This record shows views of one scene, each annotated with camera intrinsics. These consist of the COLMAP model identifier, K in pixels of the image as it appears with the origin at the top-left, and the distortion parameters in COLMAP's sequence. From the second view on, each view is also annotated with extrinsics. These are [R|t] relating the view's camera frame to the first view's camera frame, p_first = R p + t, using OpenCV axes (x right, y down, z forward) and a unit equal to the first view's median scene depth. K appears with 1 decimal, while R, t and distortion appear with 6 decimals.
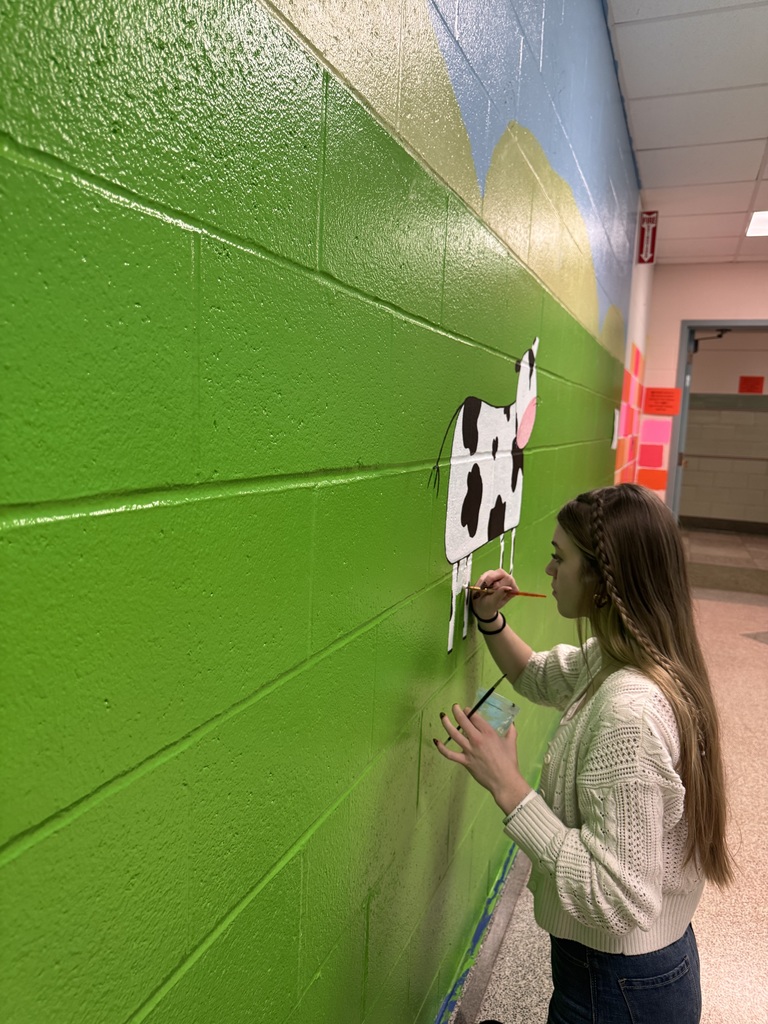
lens RADIAL K [[716.1, 0, 384.0], [0, 716.1, 512.5], [0, 0, 1]] dist [0.003433, 0.000560]
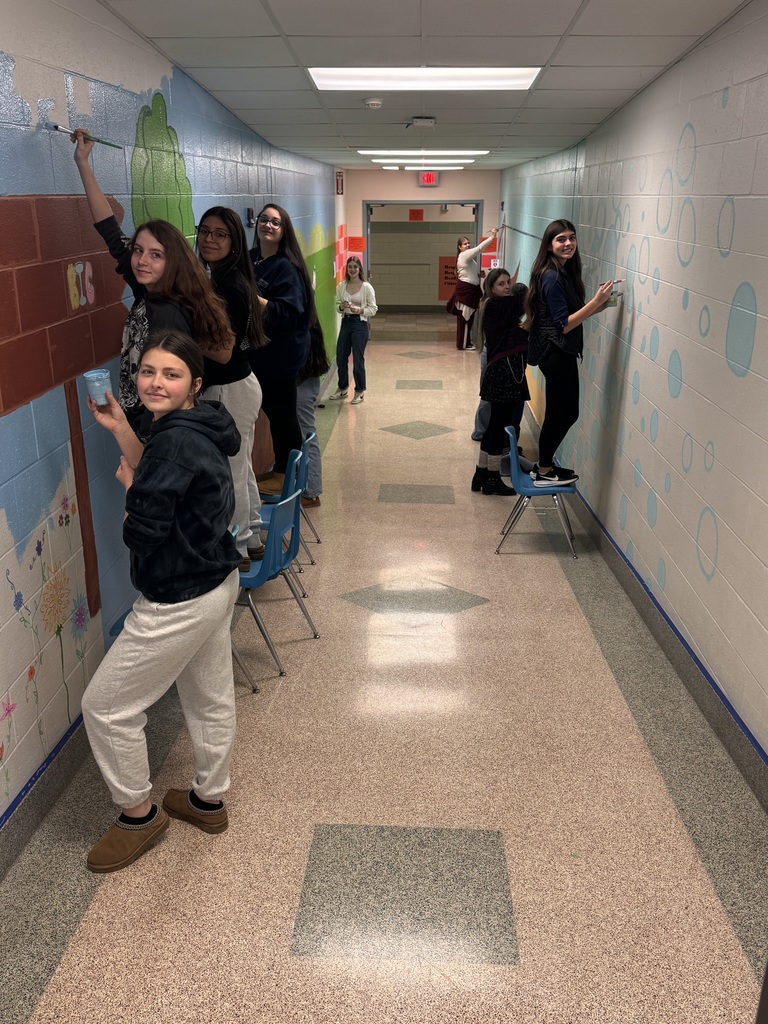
lens RADIAL K [[921.4, 0, 383.7], [0, 921.4, 512.8], [0, 0, 1]] dist [0.002771, 0.000490]
pose [[0.935533, -0.148111, 0.320688, -0.444350], [0.082009, 0.974114, 0.210655, 0.032529], [-0.343587, -0.170775, 0.923463, -1.434079]]
